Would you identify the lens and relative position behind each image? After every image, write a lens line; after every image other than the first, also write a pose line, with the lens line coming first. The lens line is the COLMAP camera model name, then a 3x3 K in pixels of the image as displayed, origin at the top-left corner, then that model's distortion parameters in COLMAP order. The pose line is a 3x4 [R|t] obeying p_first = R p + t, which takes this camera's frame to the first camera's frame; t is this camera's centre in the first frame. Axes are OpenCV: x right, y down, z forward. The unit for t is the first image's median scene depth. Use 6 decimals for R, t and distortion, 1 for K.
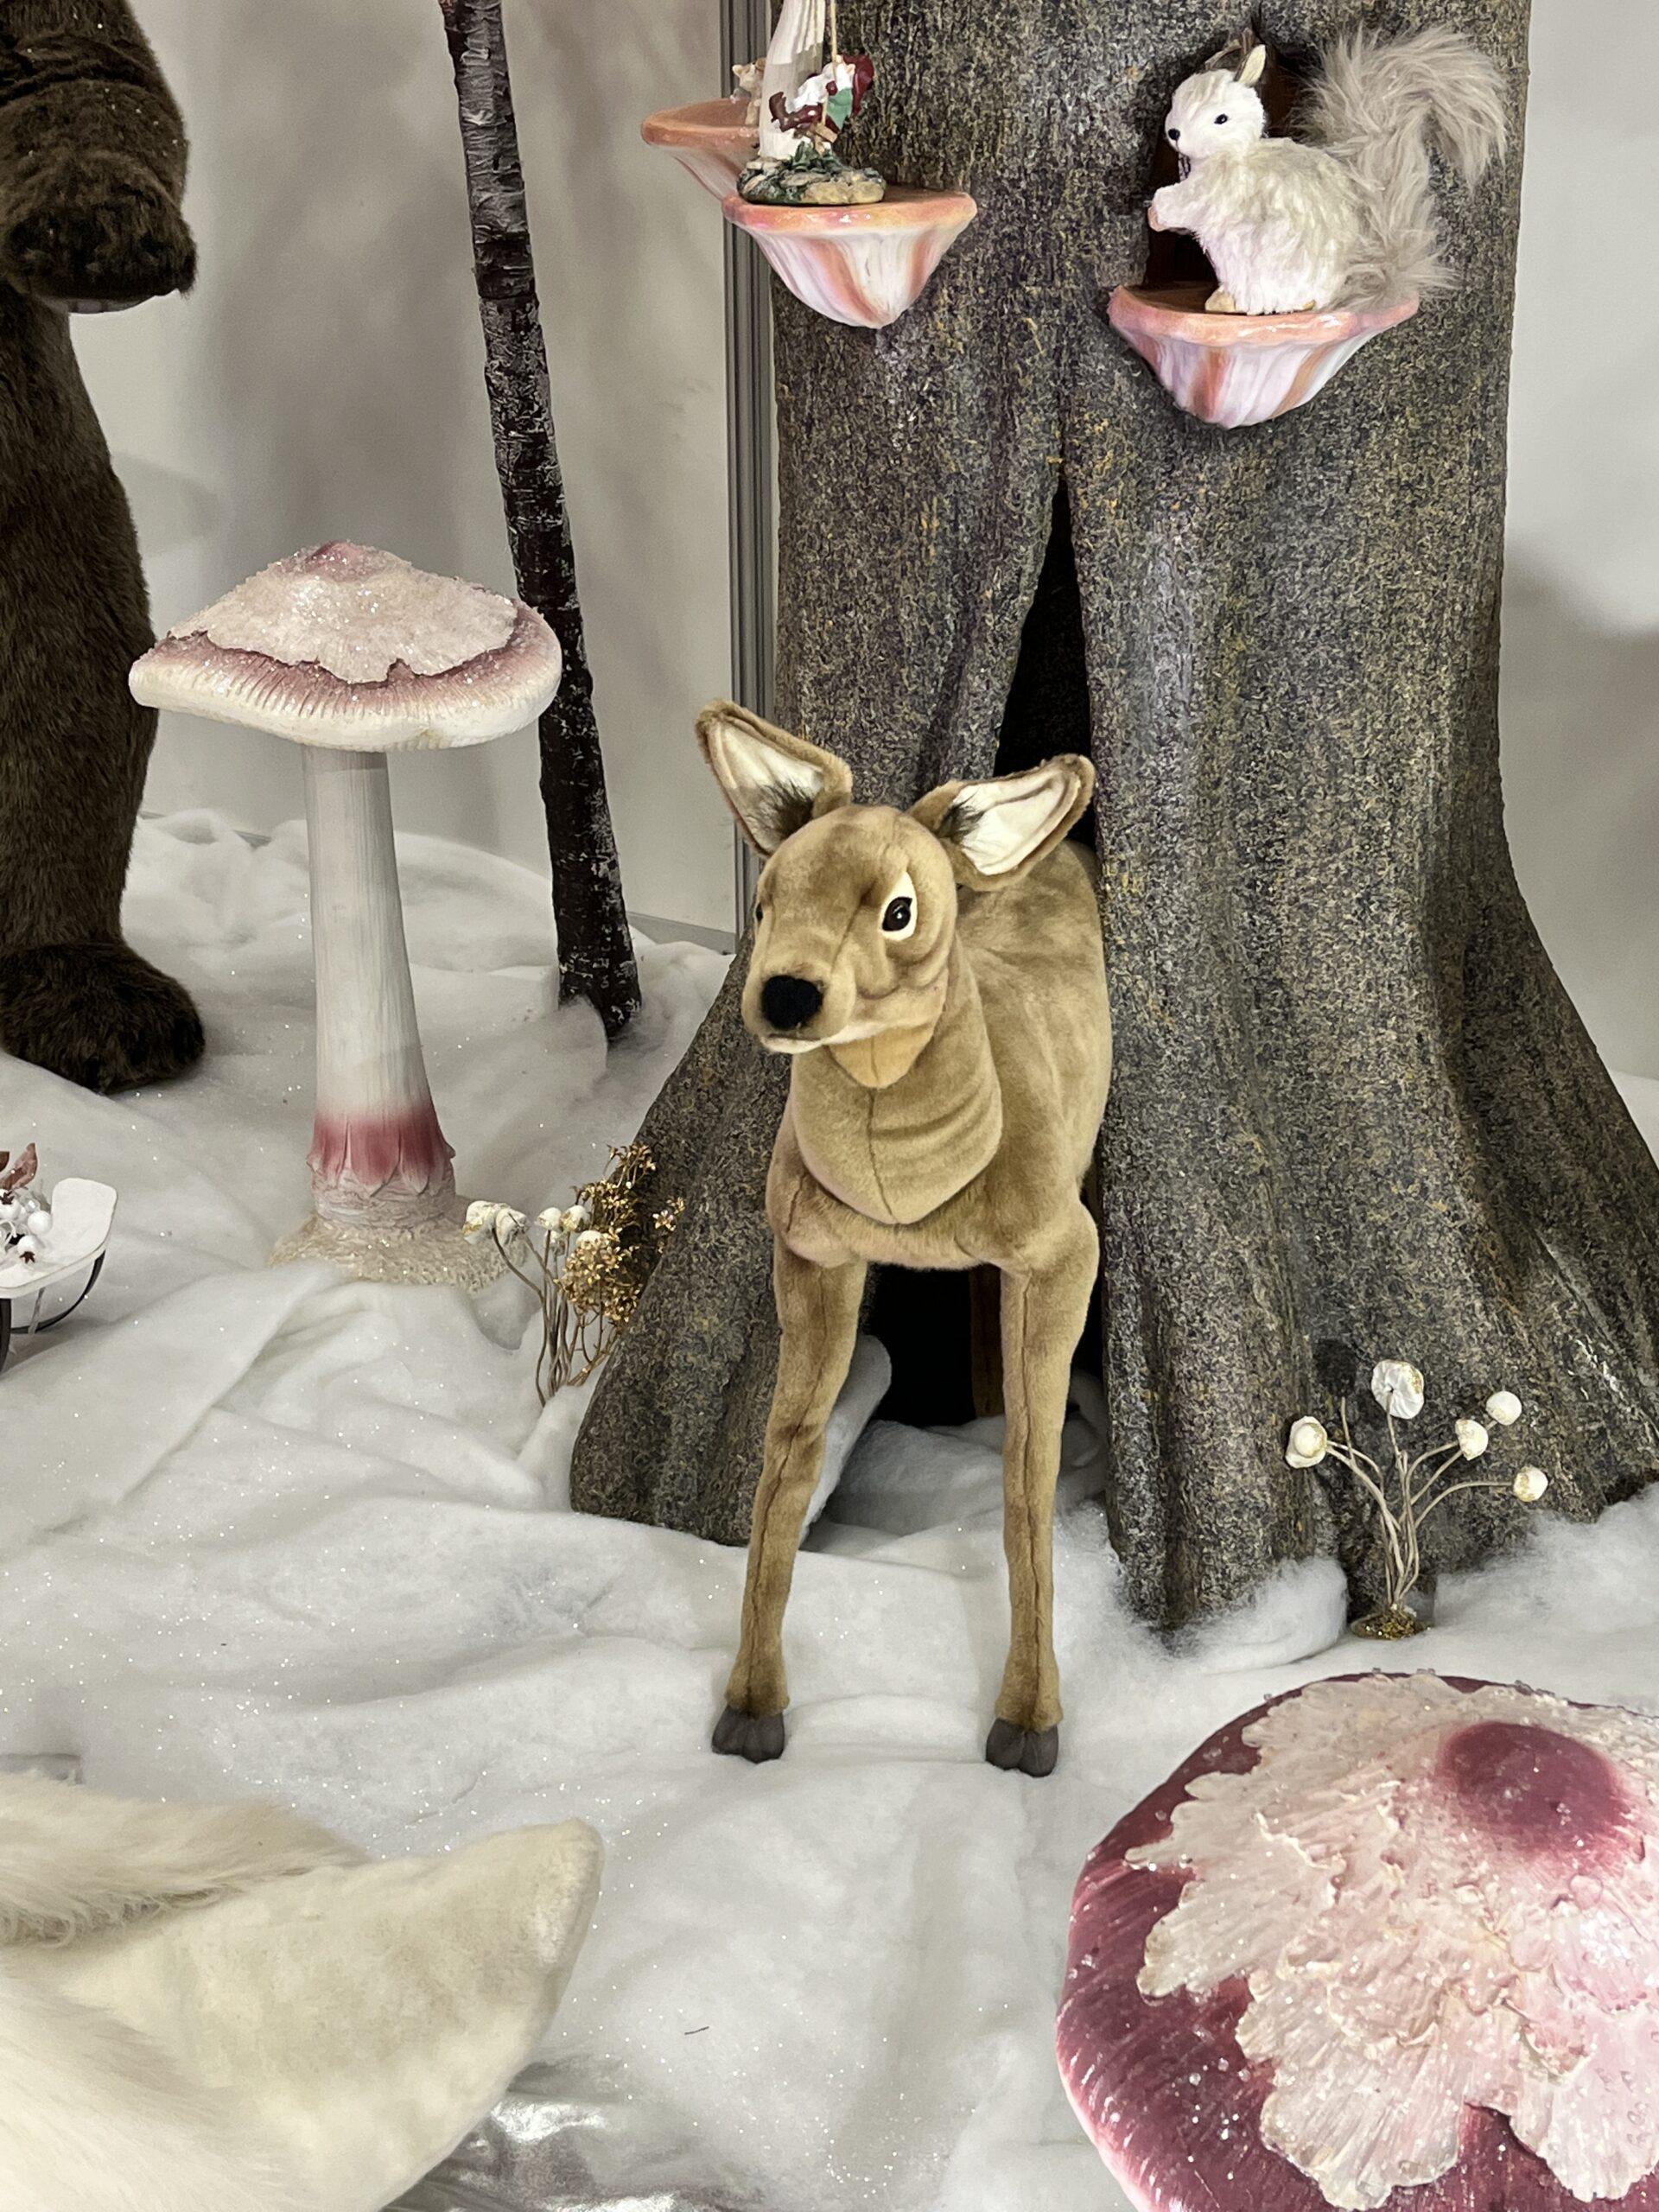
lens RADIAL K [[2996.3, 0, 829.5], [0, 2996.3, 1106.0], [0, 0, 1]] dist [0.010885, -0.107404]
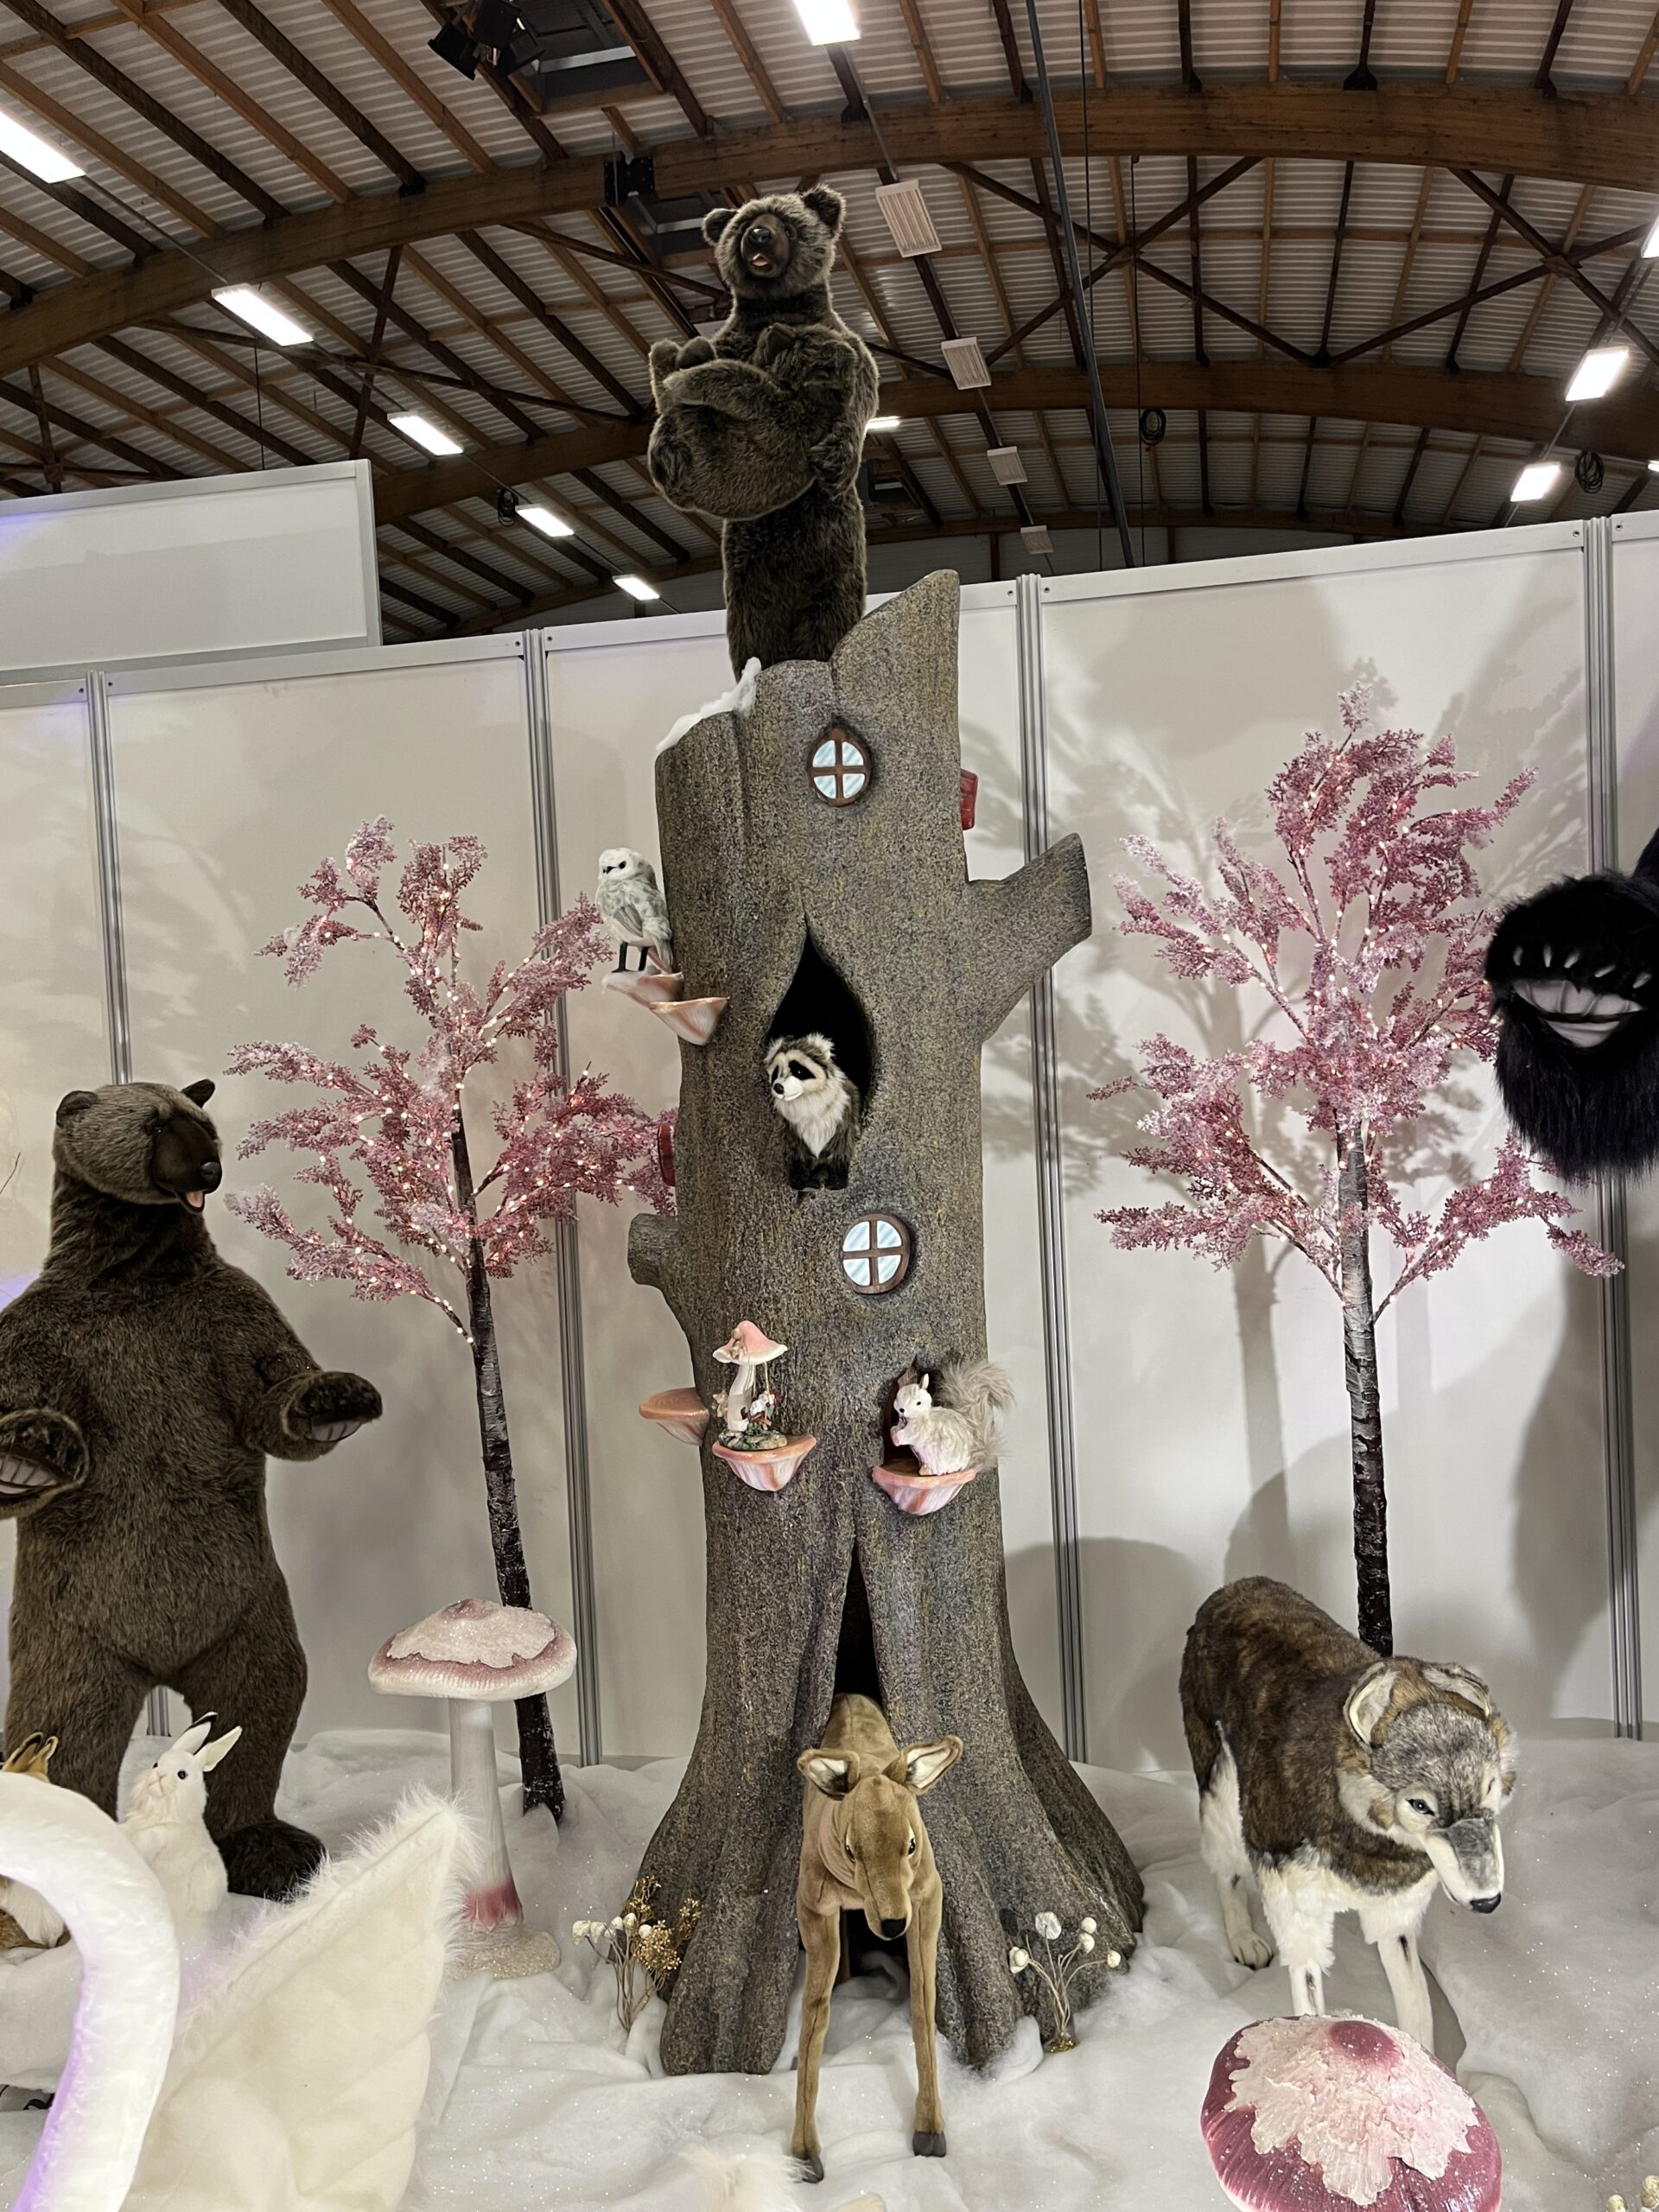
lens RADIAL K [[1576.6, 0, 829.5], [0, 1576.6, 1106.0], [0, 0, 1]] dist [0.030852, -0.061113]
pose [[0.947810, -0.042742, 0.315957, -0.327239], [0.165936, 0.912316, -0.374360, -0.052302], [-0.272252, 0.407251, 0.871794, -0.265369]]
